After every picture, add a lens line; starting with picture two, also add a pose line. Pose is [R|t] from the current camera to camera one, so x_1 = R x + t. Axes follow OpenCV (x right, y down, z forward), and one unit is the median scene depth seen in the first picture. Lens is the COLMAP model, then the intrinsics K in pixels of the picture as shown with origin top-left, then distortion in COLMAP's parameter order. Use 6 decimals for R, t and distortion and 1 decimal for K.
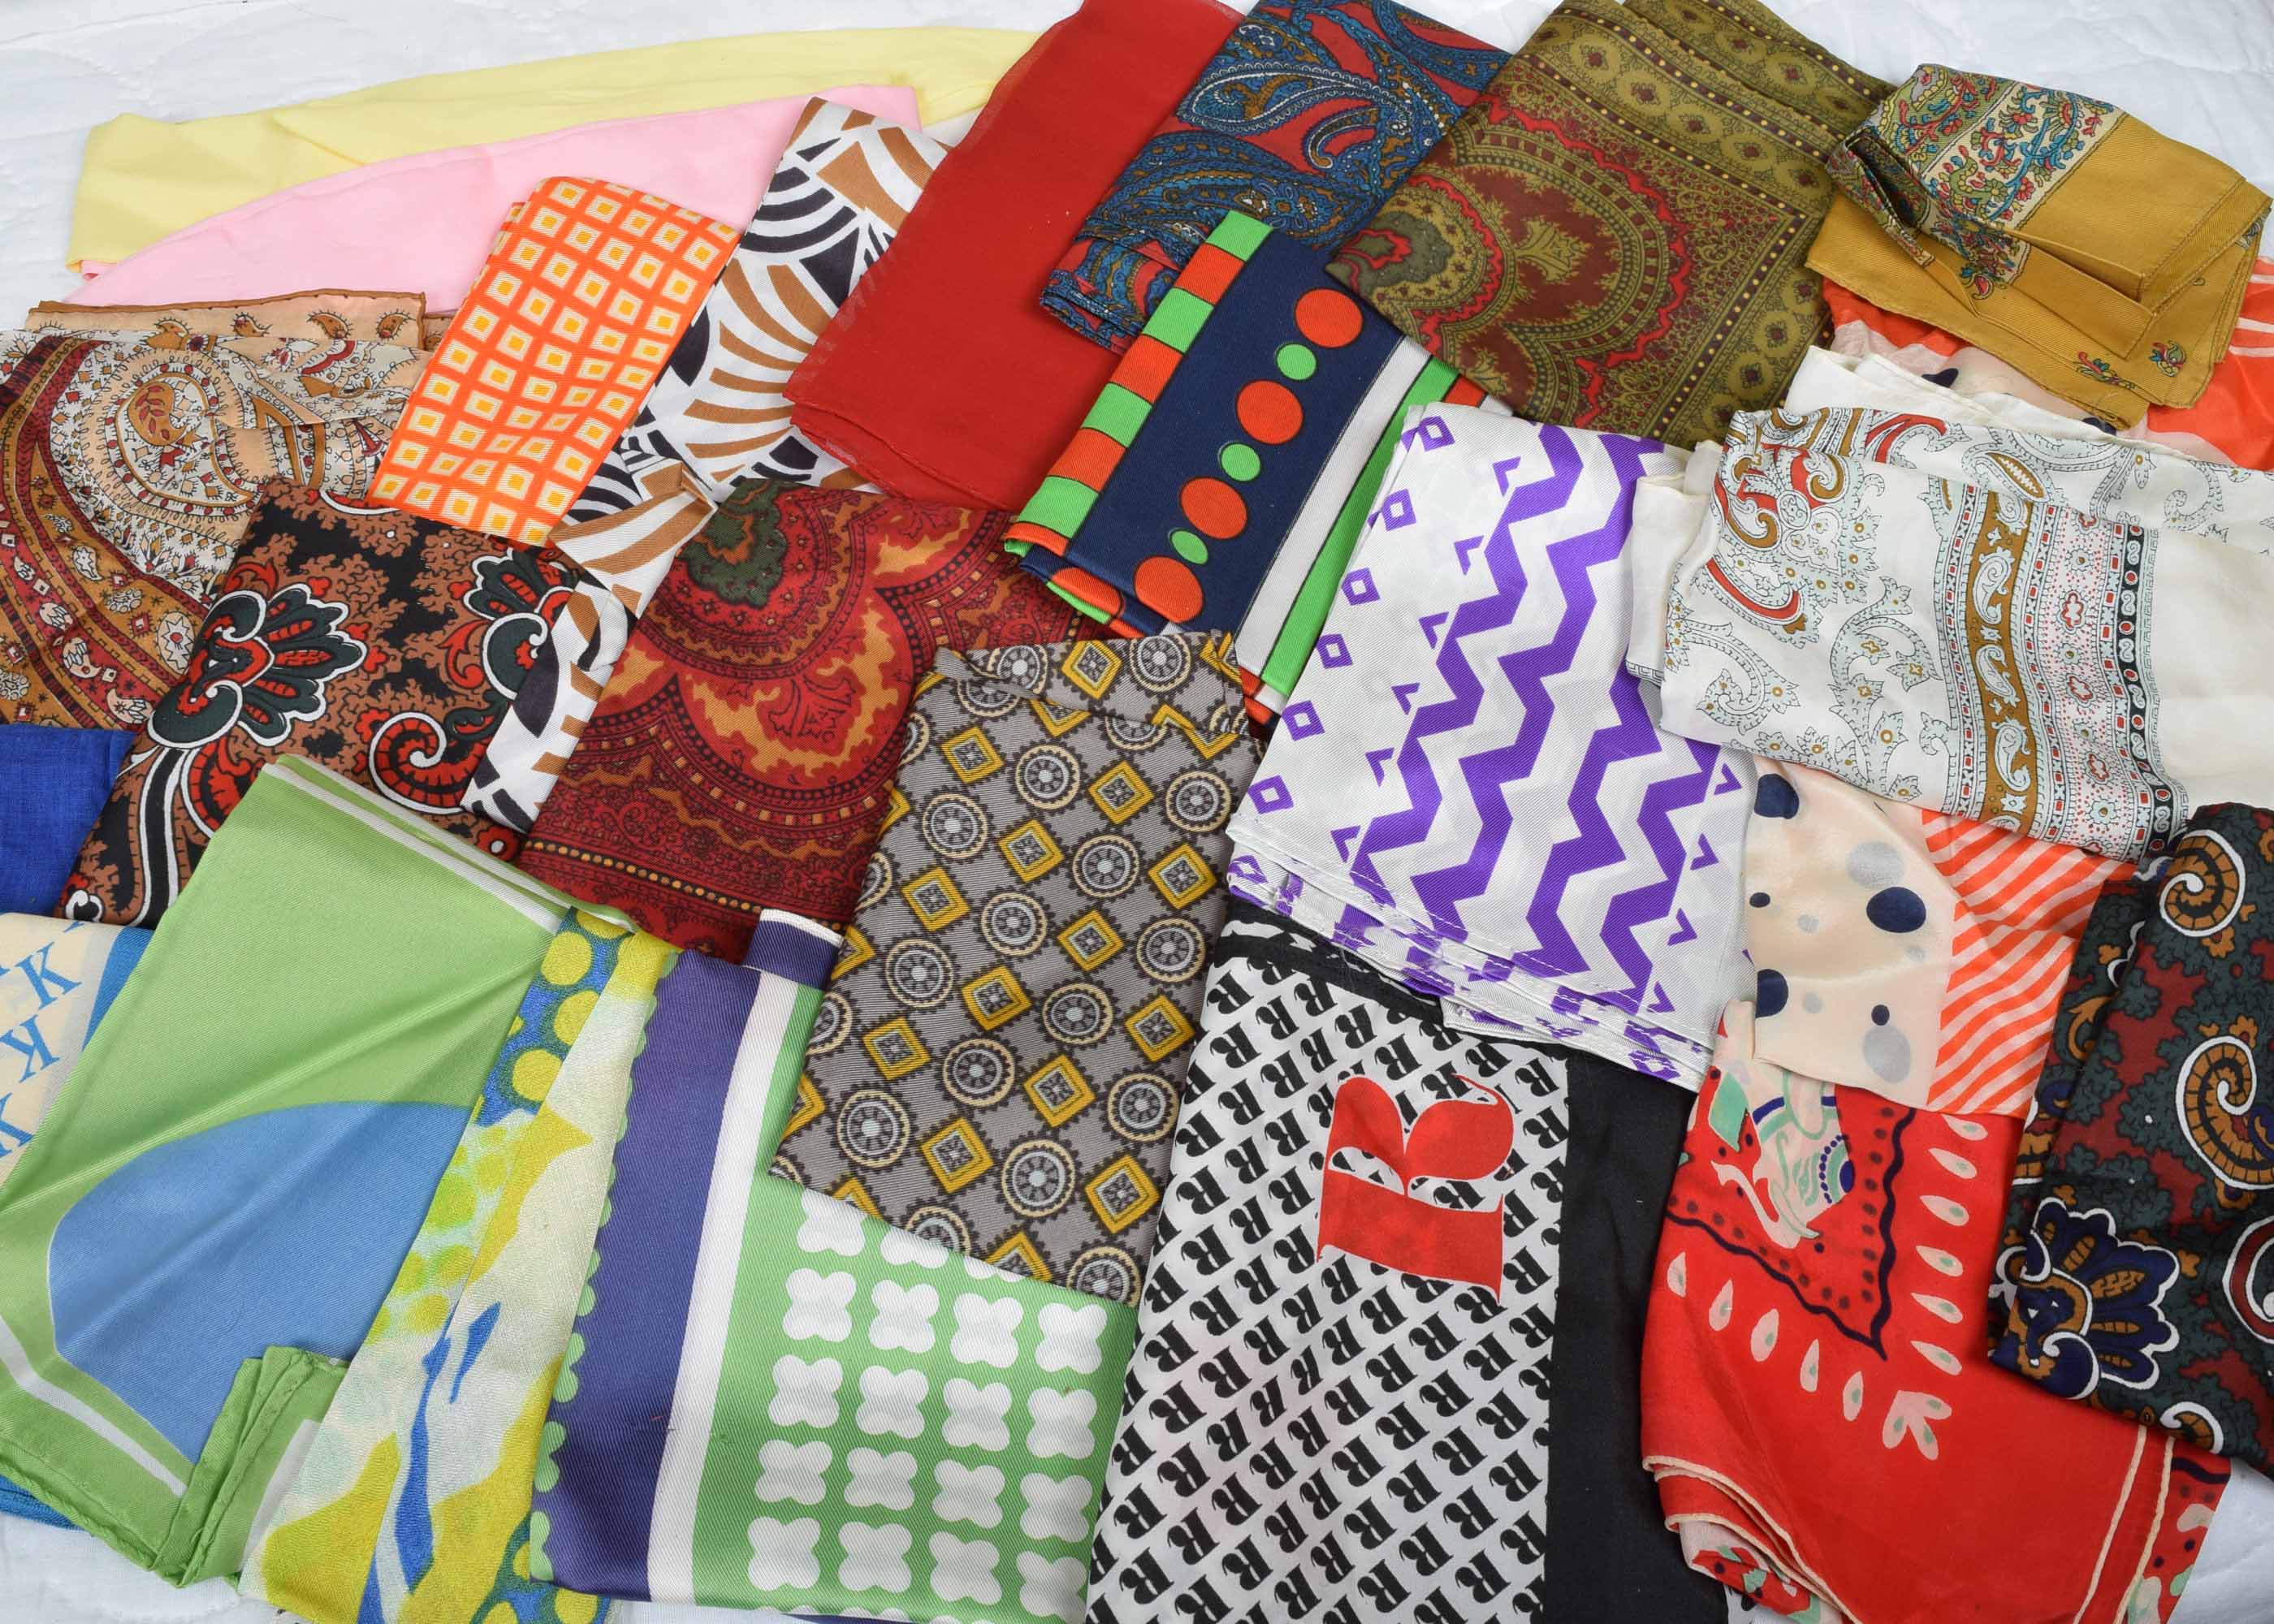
lens RADIAL K [[2172.0, 0, 1137.0], [0, 2172.0, 812.0], [0, 0, 1]] dist [-0.087604, 0.025044]
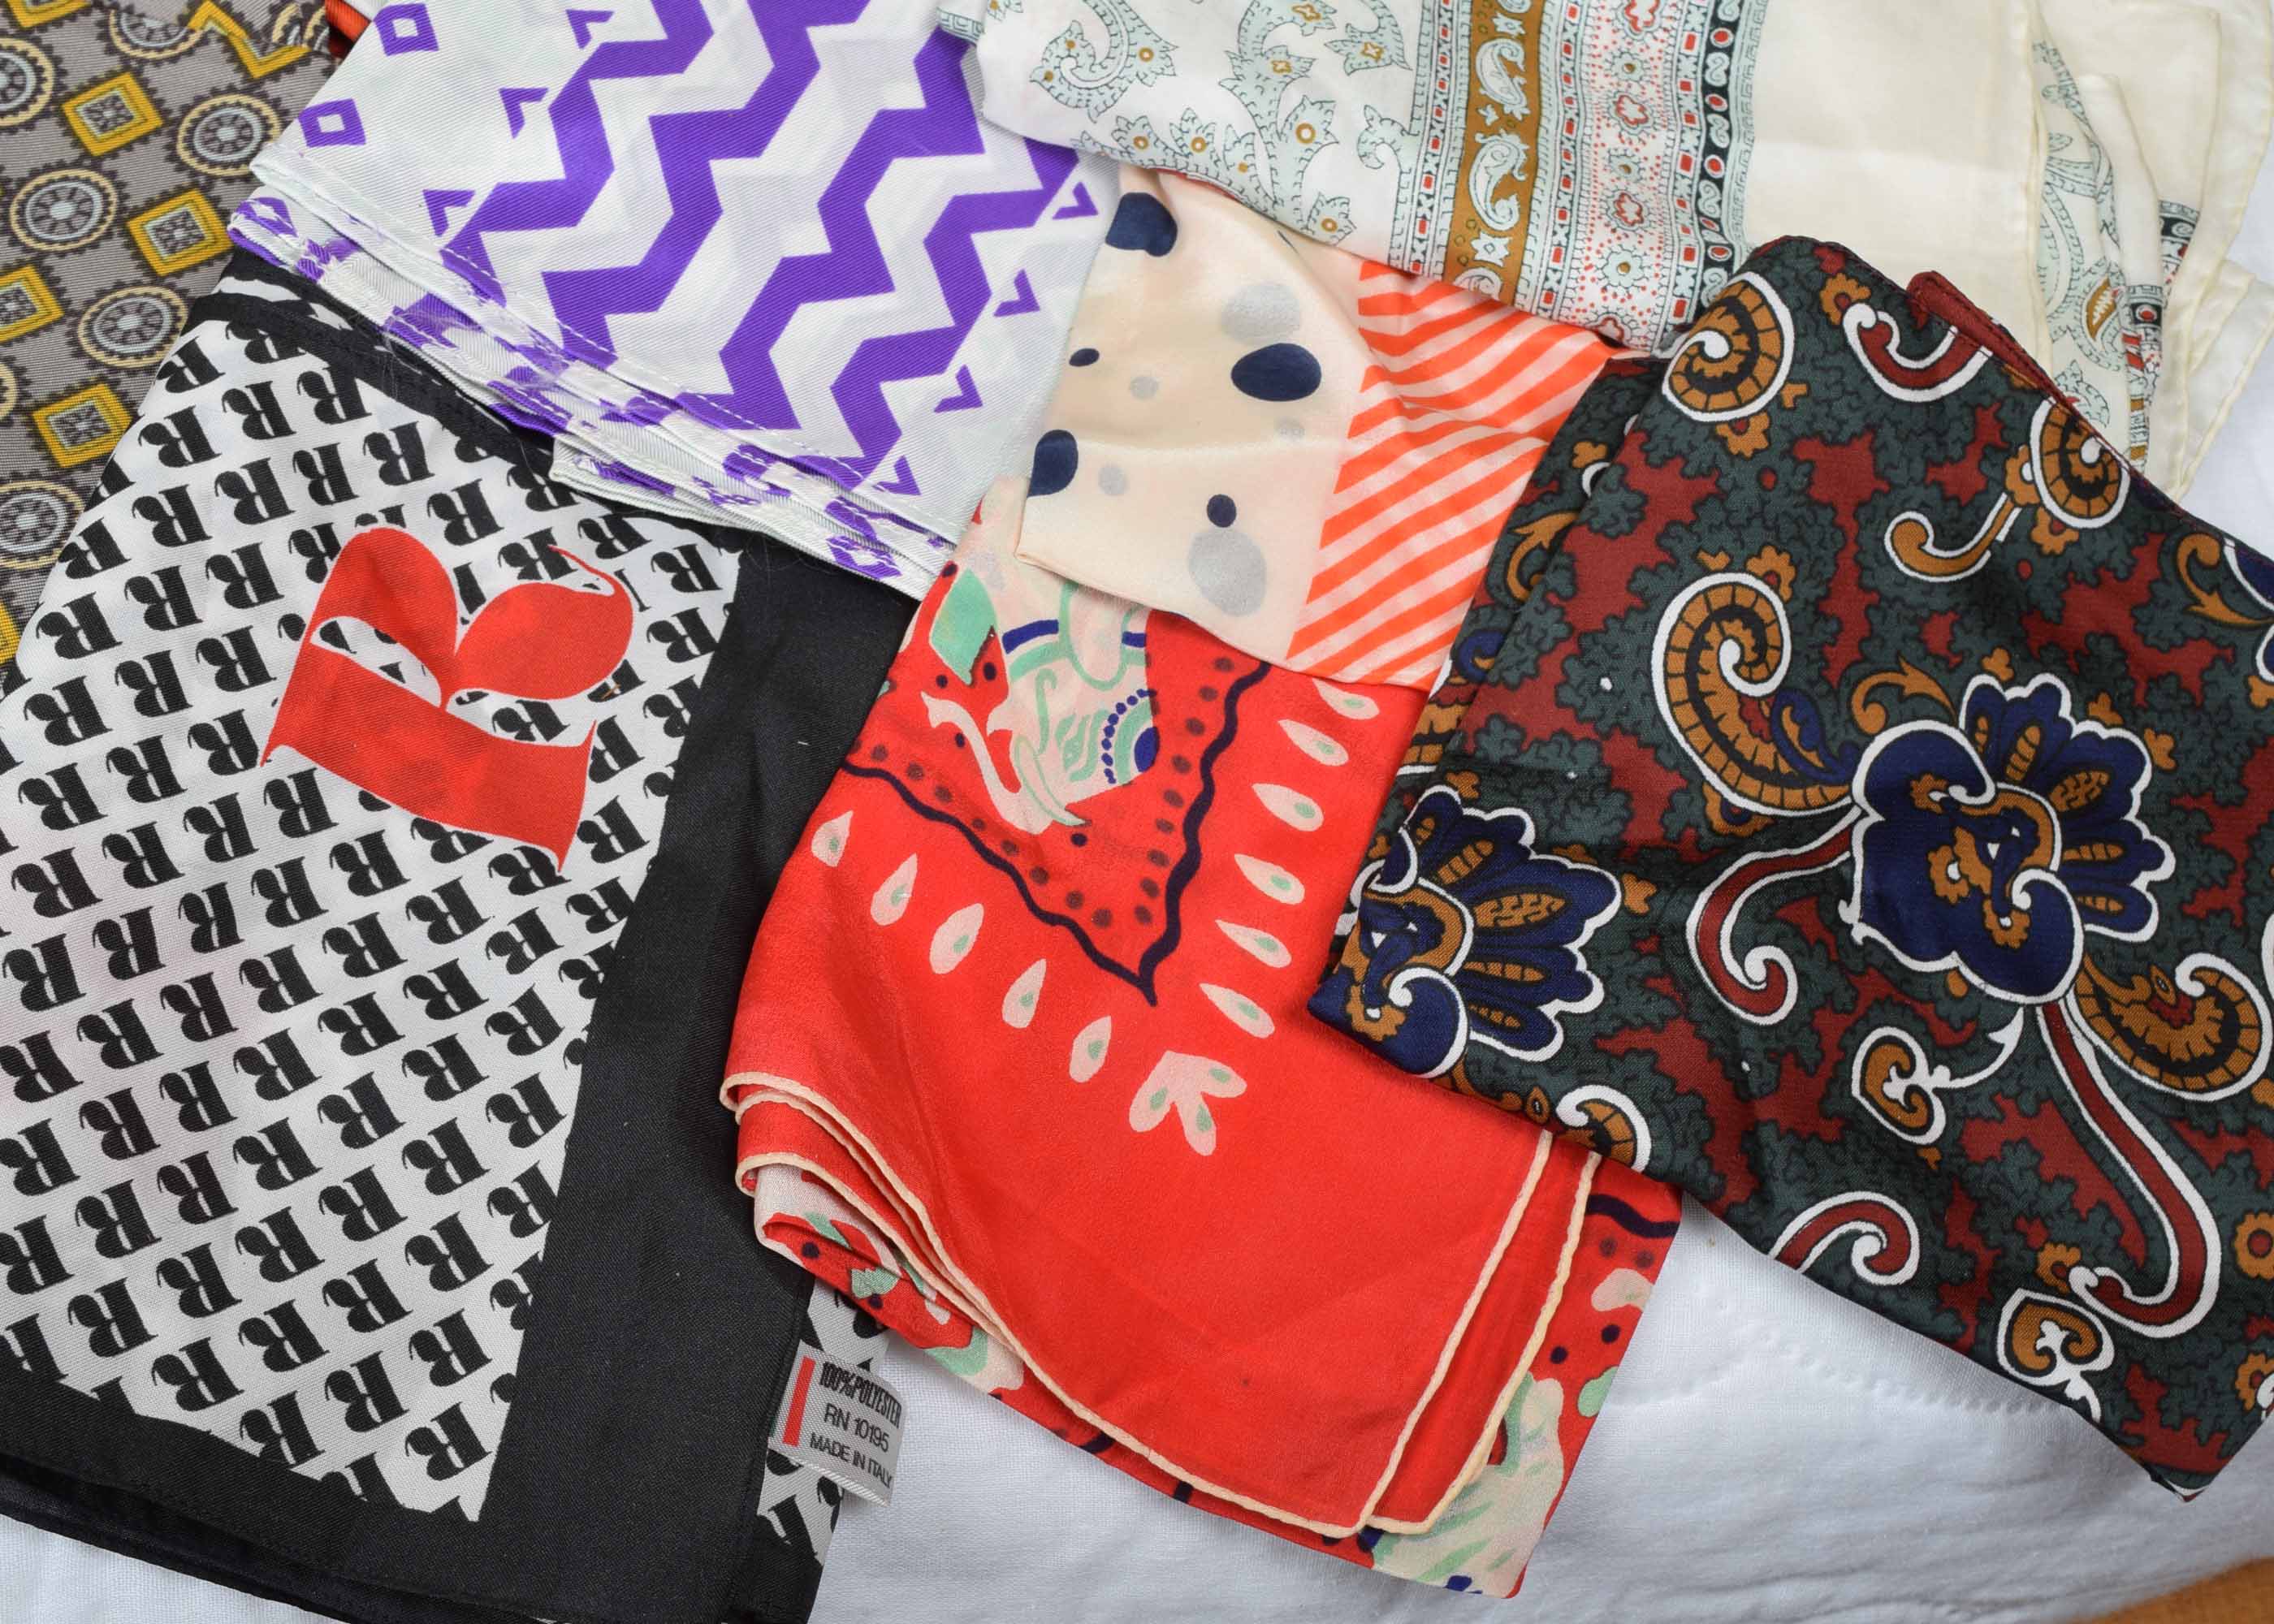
lens RADIAL K [[3409.2, 0, 1137.0], [0, 3409.2, 812.0], [0, 0, 1]] dist [-0.023809, -0.010513]
pose [[0.994094, 0.080195, 0.073117, 0.251561], [-0.077095, 0.996040, -0.044288, 0.231194], [-0.076379, 0.038390, 0.996340, -0.018154]]
